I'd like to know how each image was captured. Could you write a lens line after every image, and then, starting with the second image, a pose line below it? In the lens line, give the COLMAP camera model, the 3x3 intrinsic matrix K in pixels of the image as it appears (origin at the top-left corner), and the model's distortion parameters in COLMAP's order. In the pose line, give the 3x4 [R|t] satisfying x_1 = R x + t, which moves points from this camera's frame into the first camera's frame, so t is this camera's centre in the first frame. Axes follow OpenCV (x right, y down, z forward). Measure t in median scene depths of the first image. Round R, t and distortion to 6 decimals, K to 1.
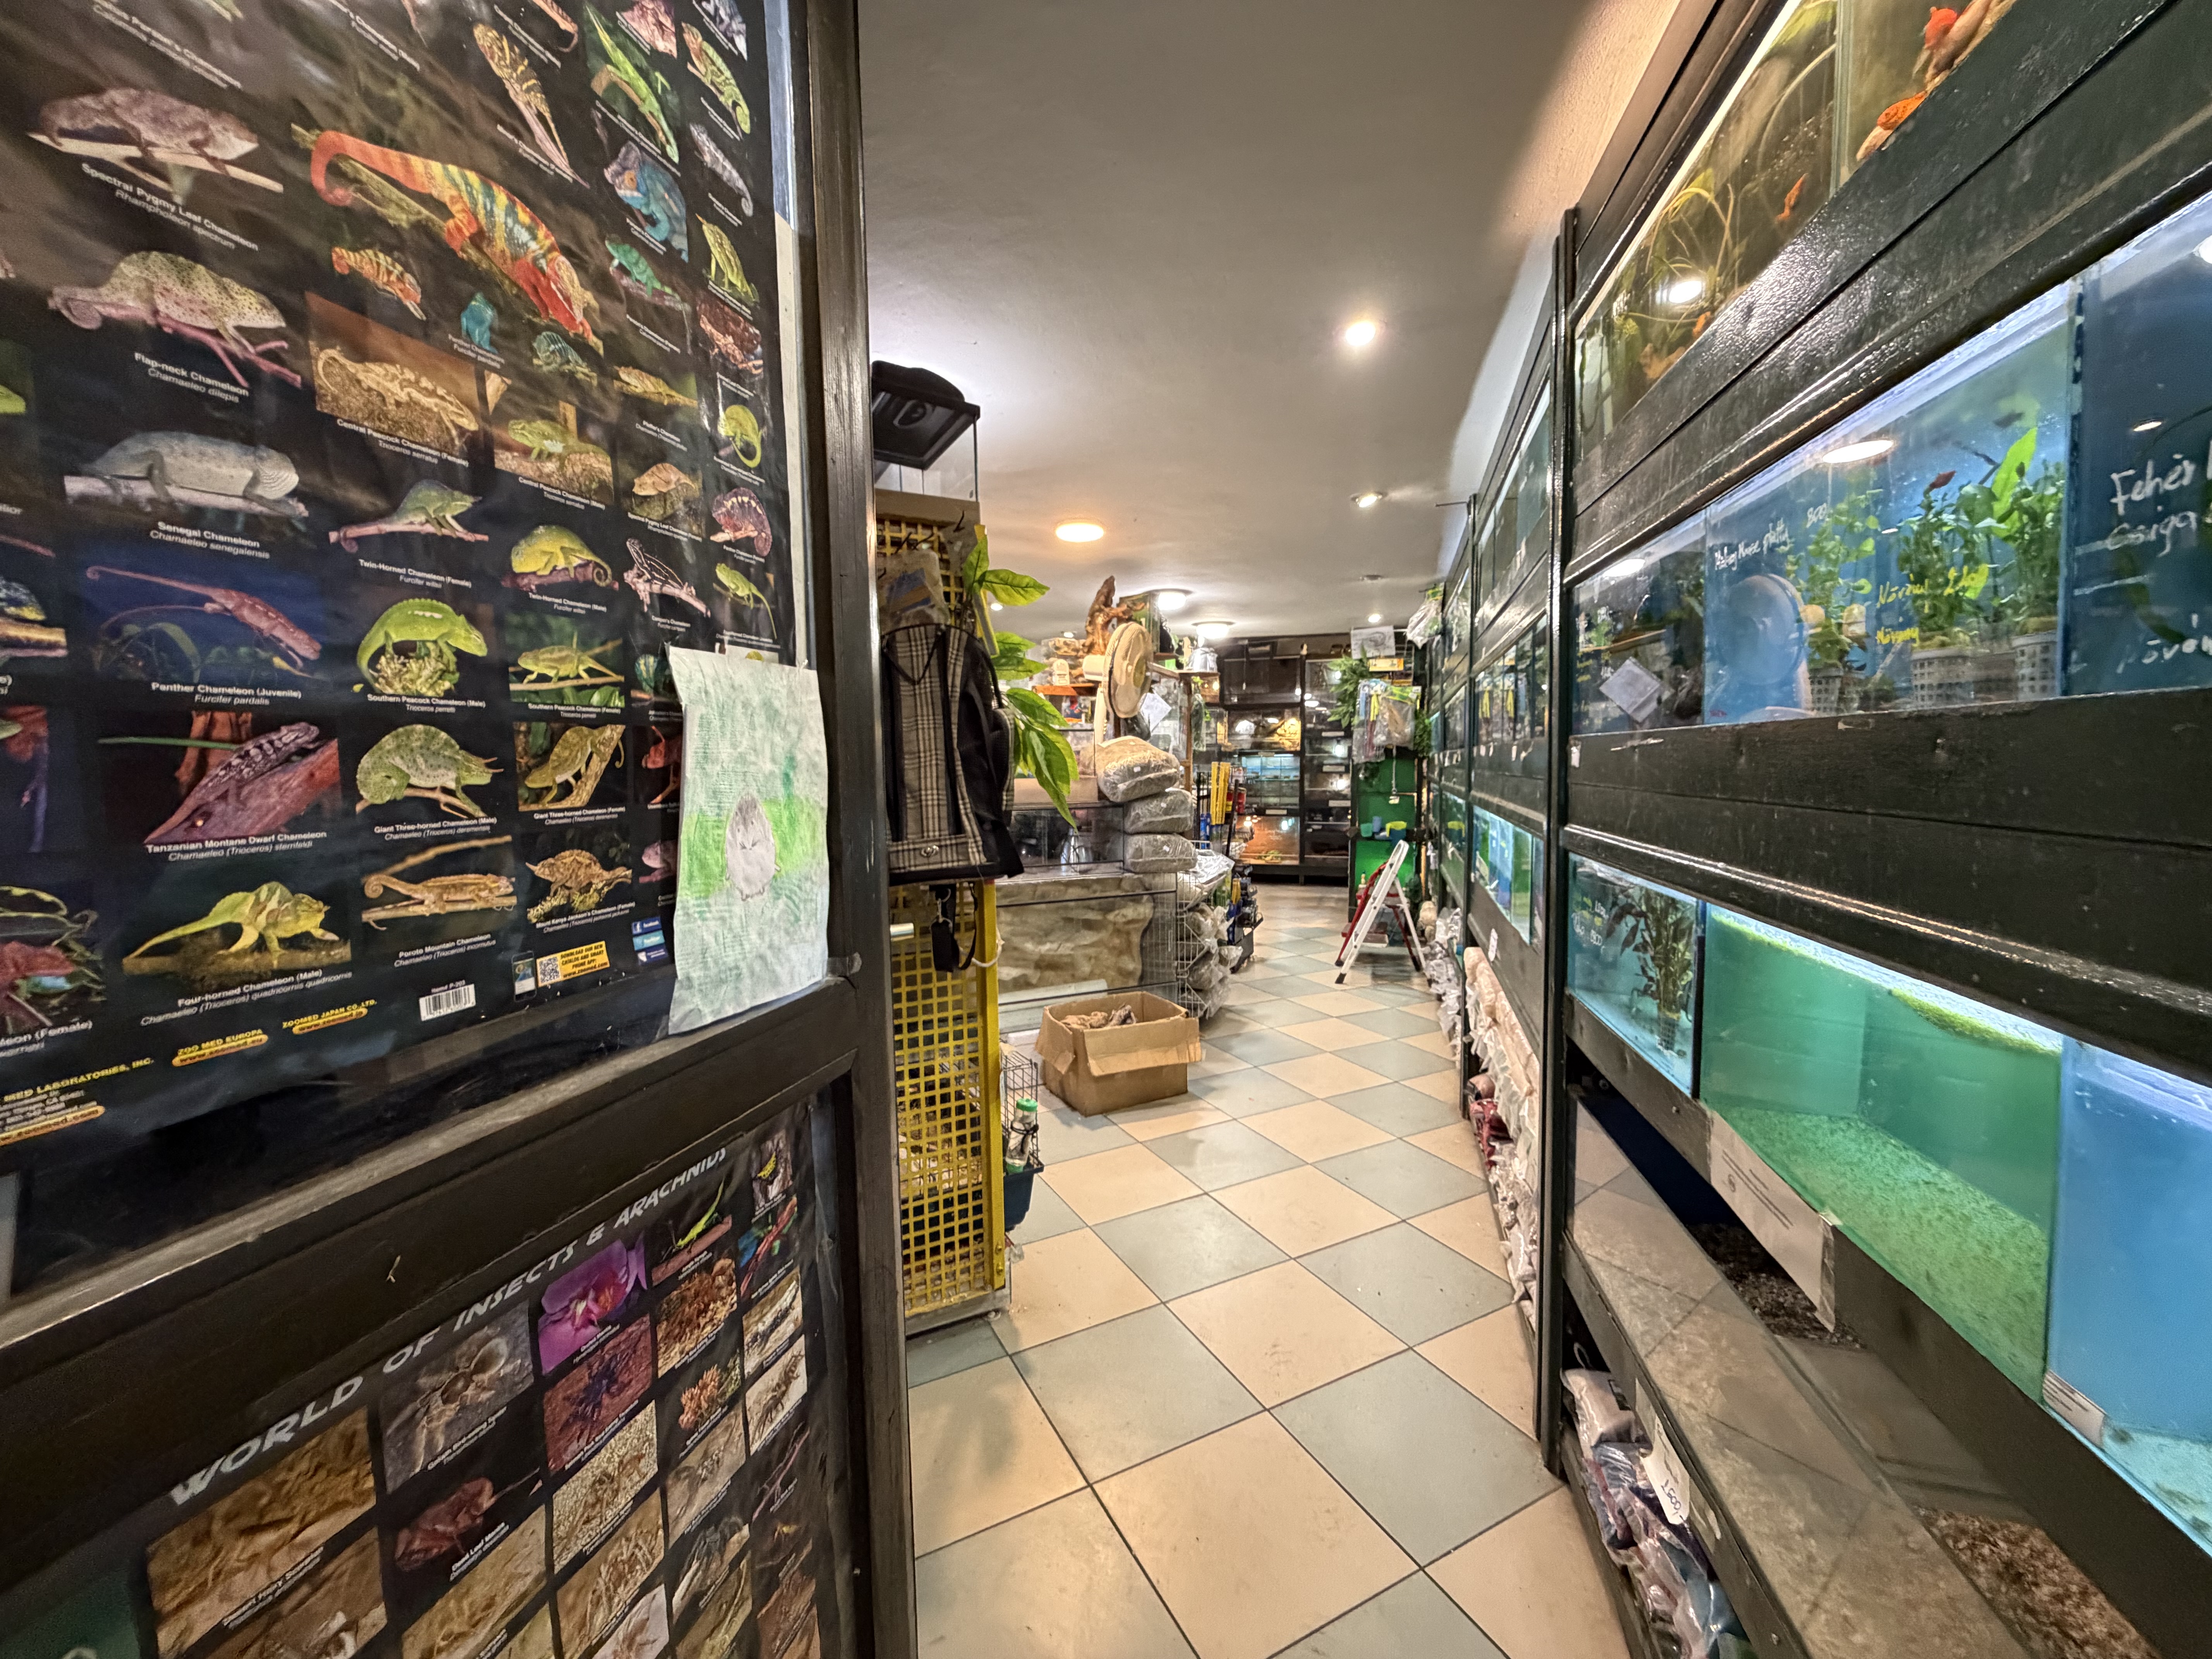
lens RADIAL K [[885.8, 0, 1101.4], [0, 885.8, 830.9], [0, 0, 1]] dist [0.000133, -0.000034]
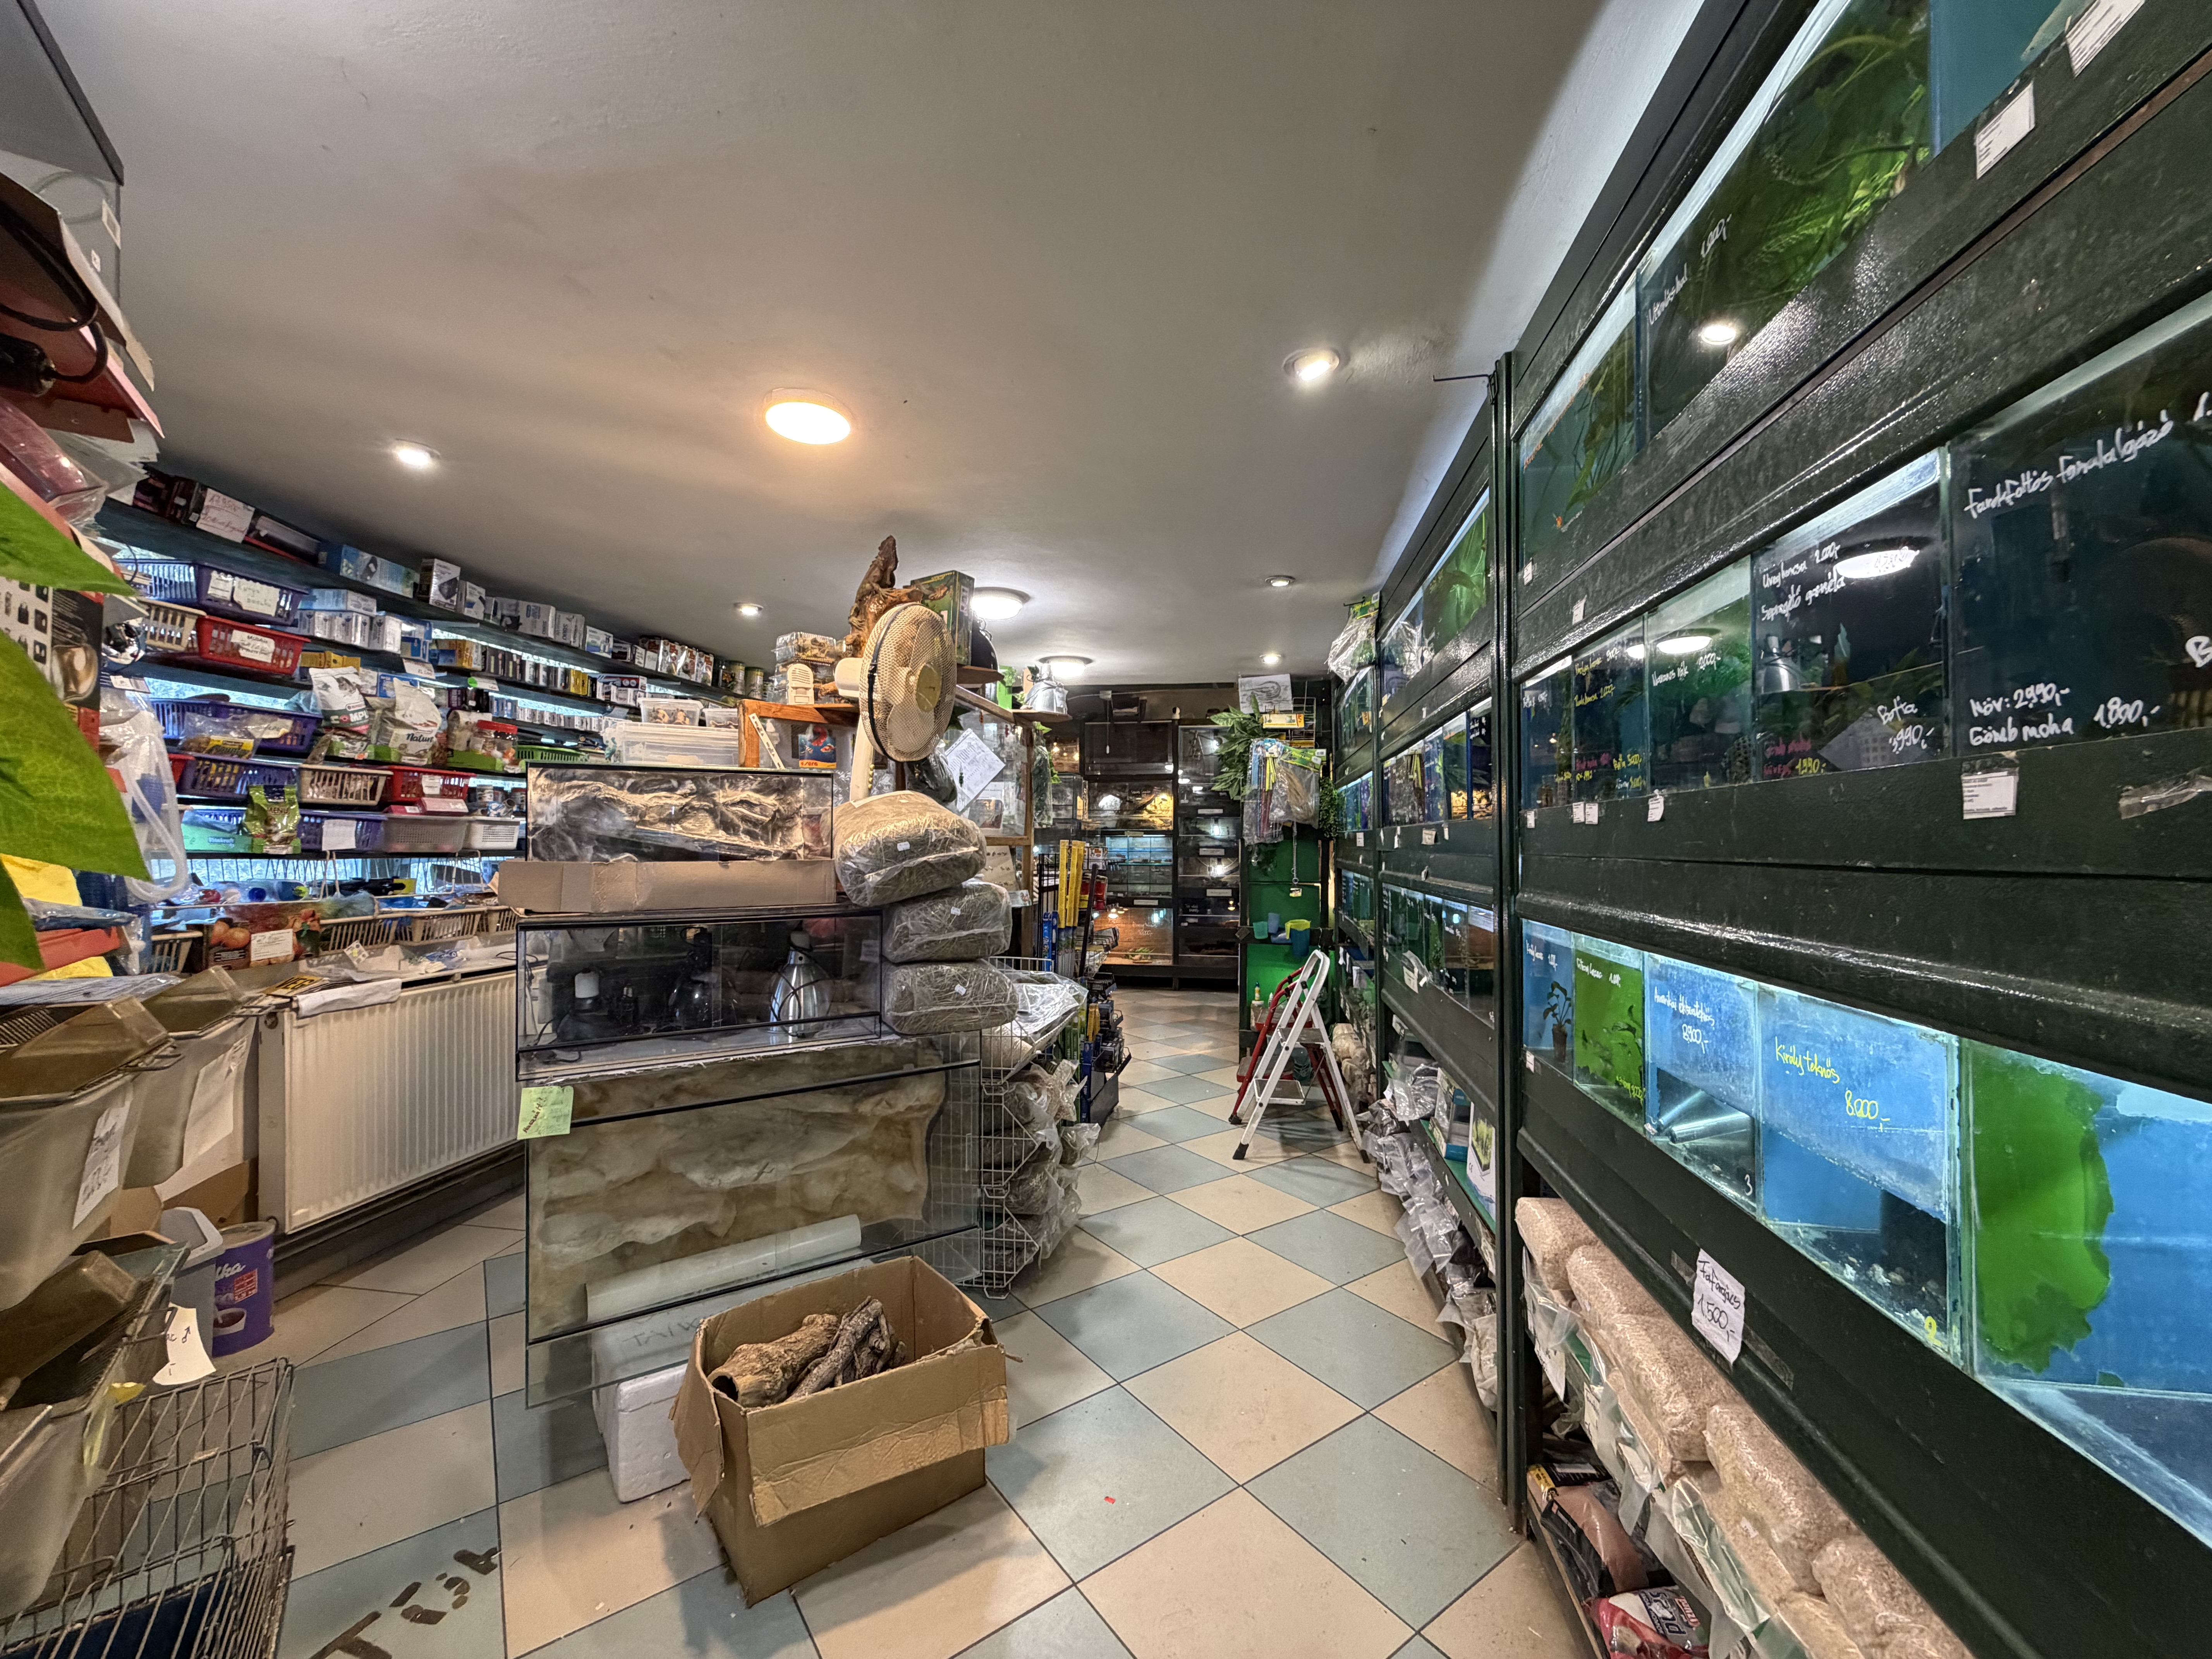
lens RADIAL K [[885.8, 0, 1101.4], [0, 885.8, 830.9], [0, 0, 1]] dist [0.000133, -0.000034]
pose [[0.989042, 0.014265, 0.146945, 0.049838], [-0.000562, 0.995677, -0.092878, -0.017627], [-0.147635, 0.091778, 0.984774, 0.275493]]
